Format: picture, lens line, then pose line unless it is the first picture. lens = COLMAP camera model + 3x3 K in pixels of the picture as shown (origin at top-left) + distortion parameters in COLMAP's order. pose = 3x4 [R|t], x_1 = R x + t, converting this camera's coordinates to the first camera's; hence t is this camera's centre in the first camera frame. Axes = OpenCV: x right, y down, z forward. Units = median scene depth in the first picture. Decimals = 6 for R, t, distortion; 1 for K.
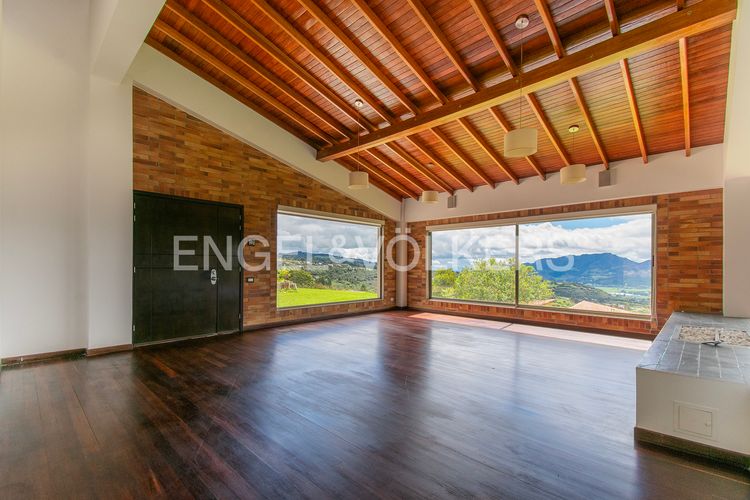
lens RADIAL K [[327.7, 0, 375.0], [0, 327.7, 263.0], [0, 0, 1]] dist [0.000124, -0.003920]
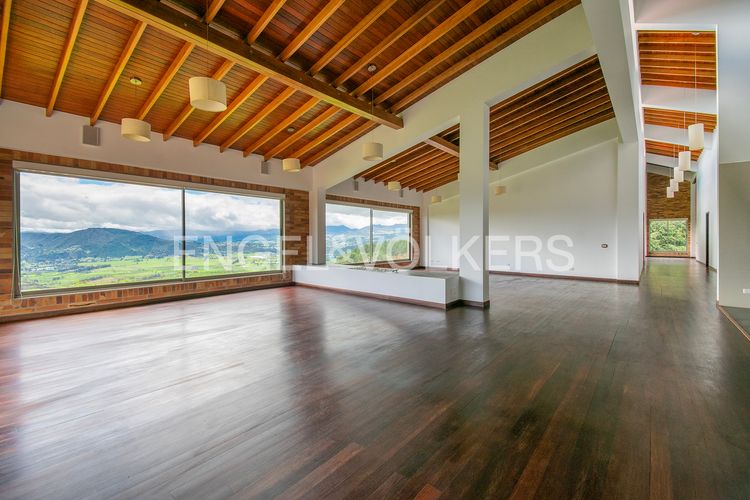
lens RADIAL K [[327.7, 0, 381.2], [0, 327.7, 238.5], [0, 0, 1]] dist [0.000124, -0.003920]
pose [[-0.097831, -0.013499, 0.995112, -0.614169], [-0.018412, 0.999761, 0.011752, -0.004814], [-0.995033, -0.017173, -0.098056, 0.666236]]
